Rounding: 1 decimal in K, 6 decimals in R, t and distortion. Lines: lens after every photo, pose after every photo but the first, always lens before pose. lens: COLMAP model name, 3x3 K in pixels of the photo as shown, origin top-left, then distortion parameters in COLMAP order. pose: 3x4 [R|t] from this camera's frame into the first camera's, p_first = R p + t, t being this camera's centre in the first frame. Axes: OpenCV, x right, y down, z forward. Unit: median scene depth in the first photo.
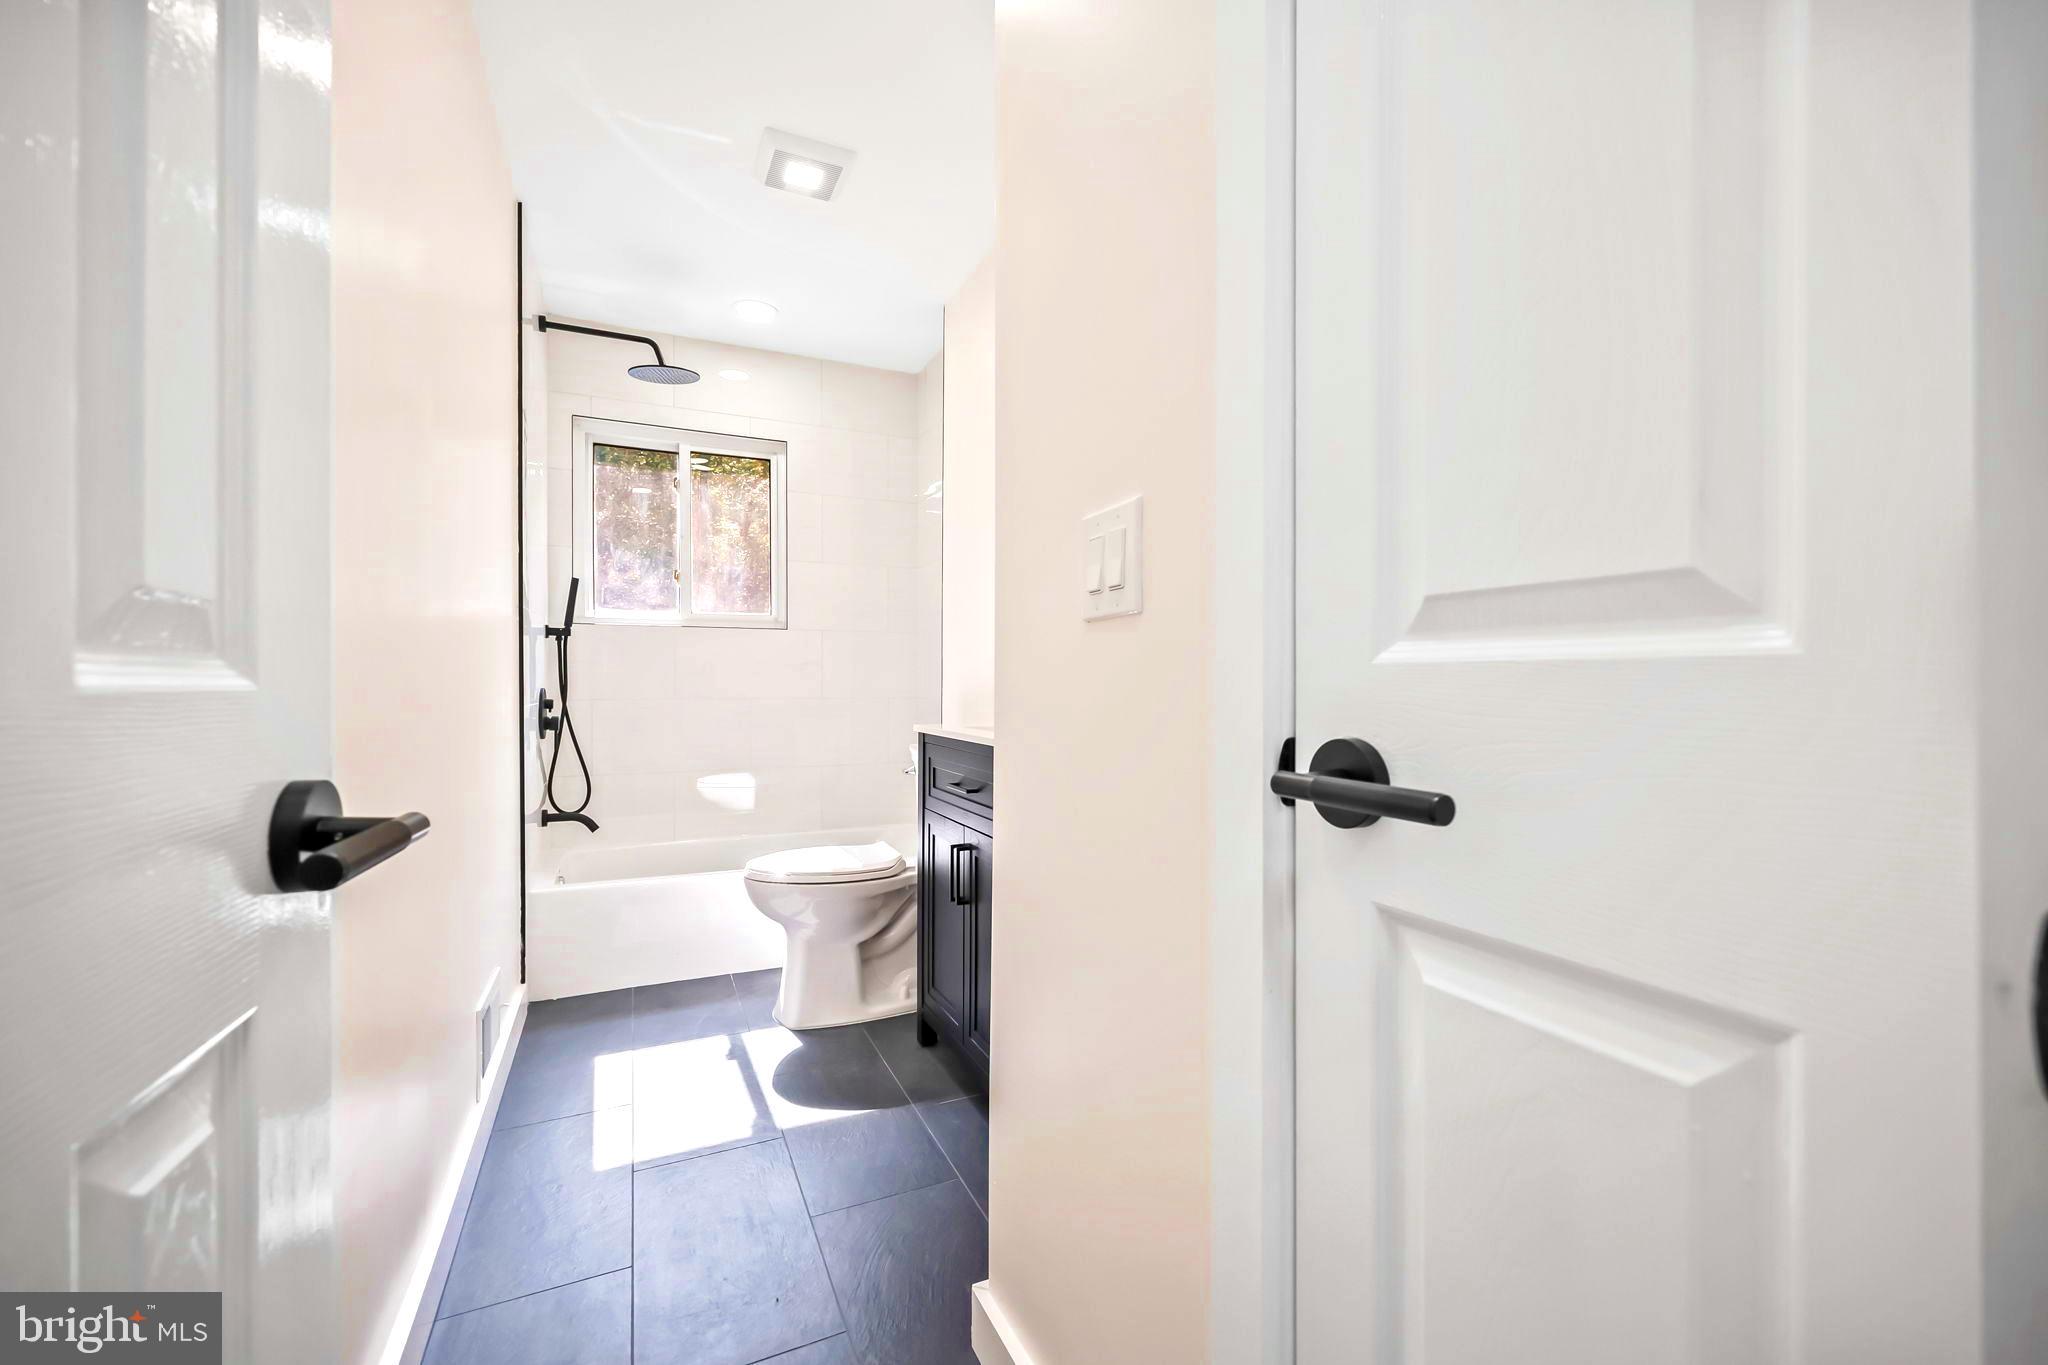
lens RADIAL K [[838.5, 0, 1024.6], [0, 838.5, 682.5], [0, 0, 1]] dist [-0.002042, 0.000898]
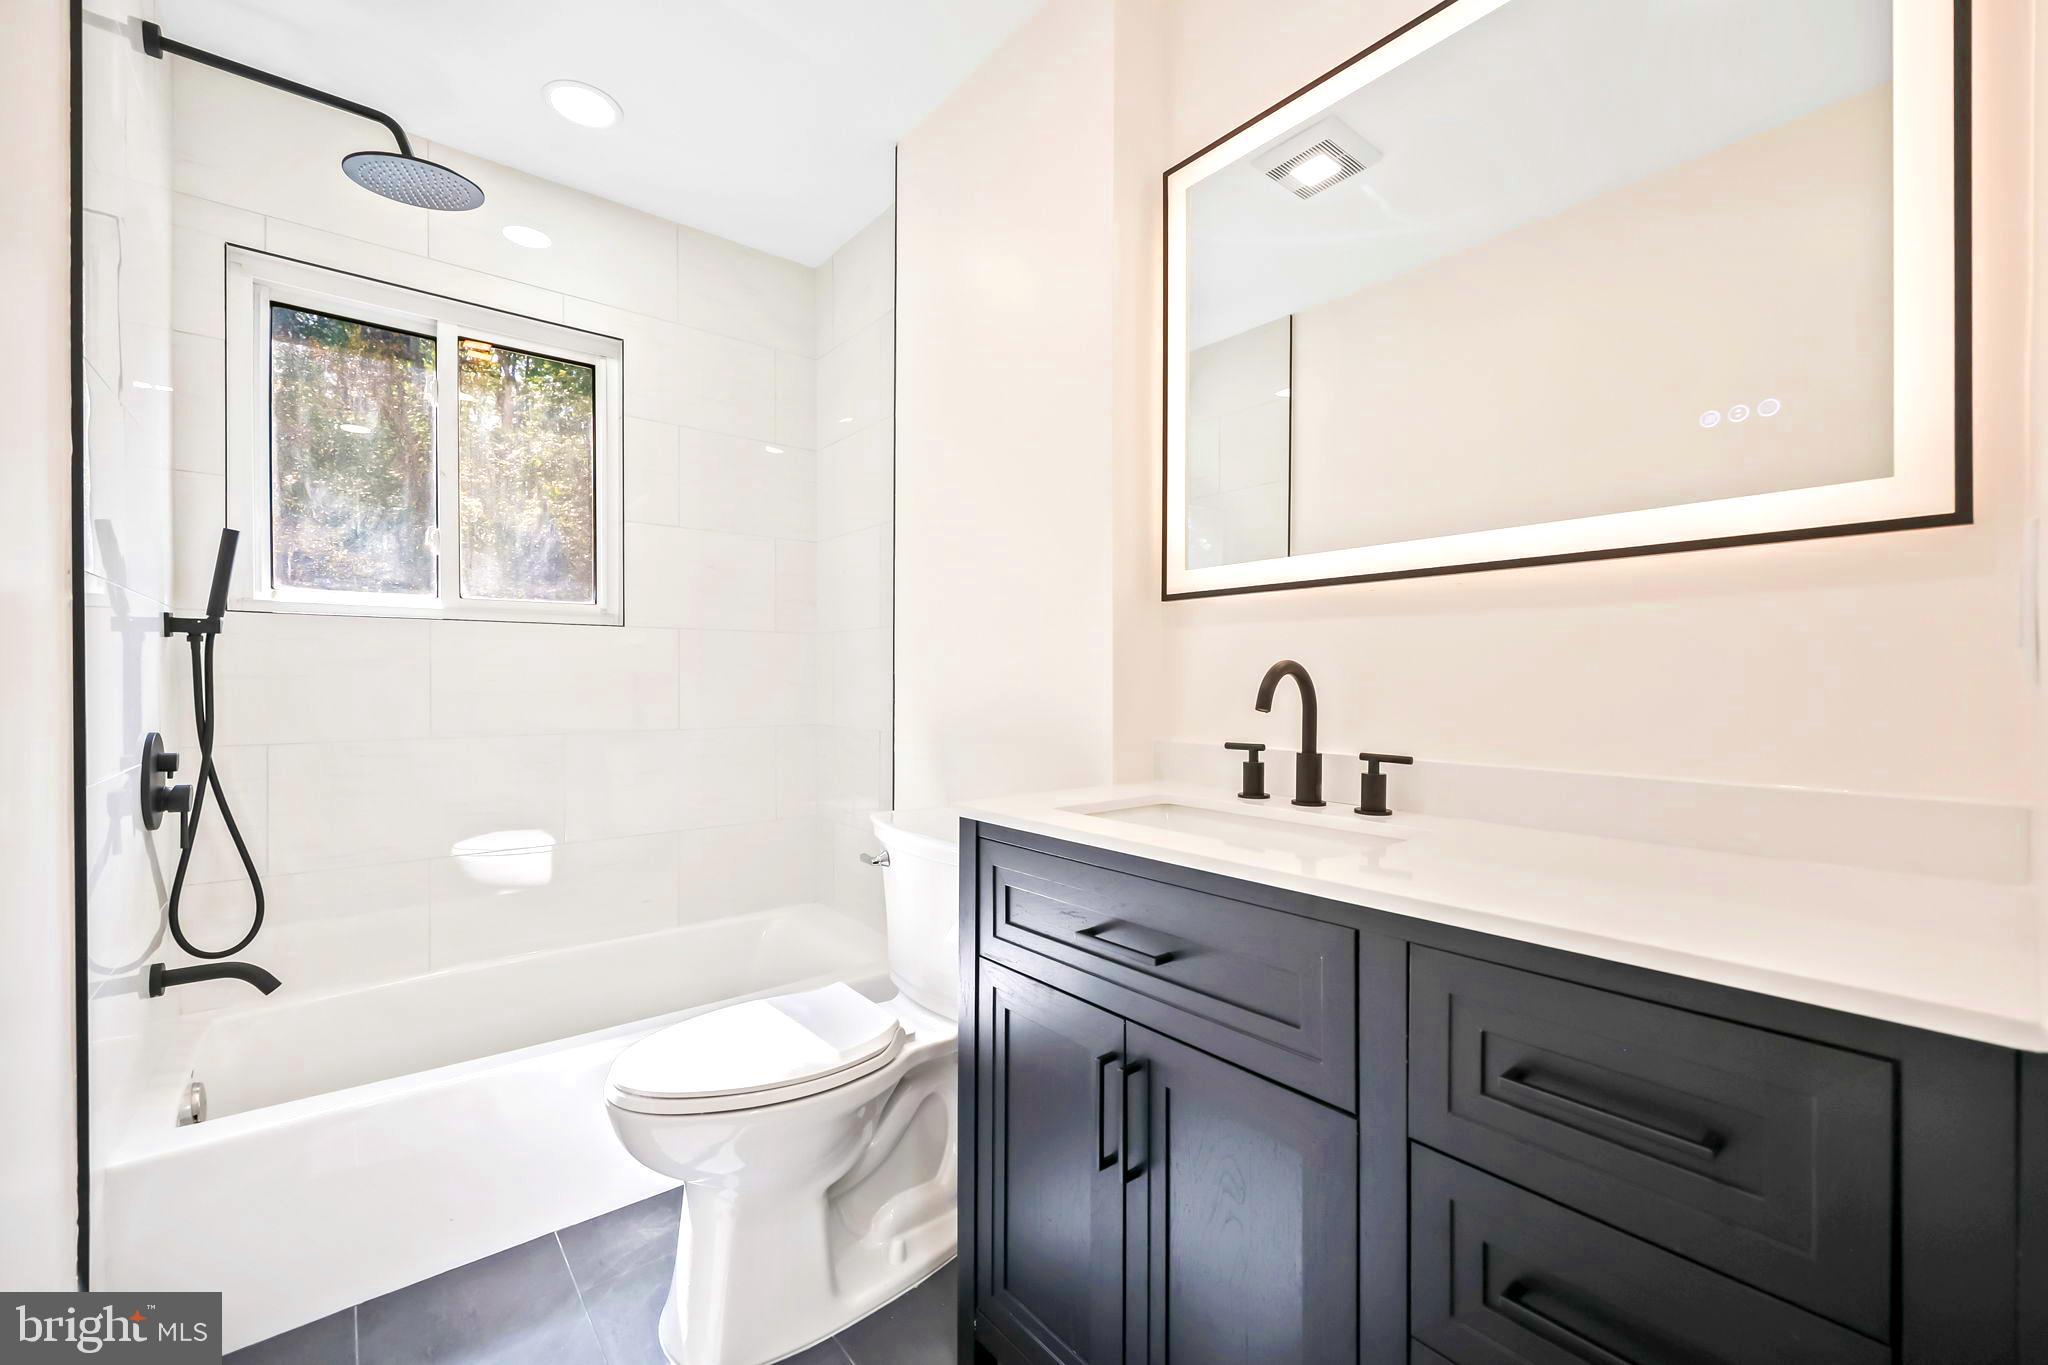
lens RADIAL K [[838.5, 0, 1024.5], [0, 838.5, 680.7], [0, 0, 1]] dist [-0.002042, 0.000898]
pose [[0.968796, -0.002063, 0.247851, -0.162772], [0.002771, 0.999993, -0.002509, -0.021352], [-0.247844, 0.003118, 0.968795, 0.329451]]
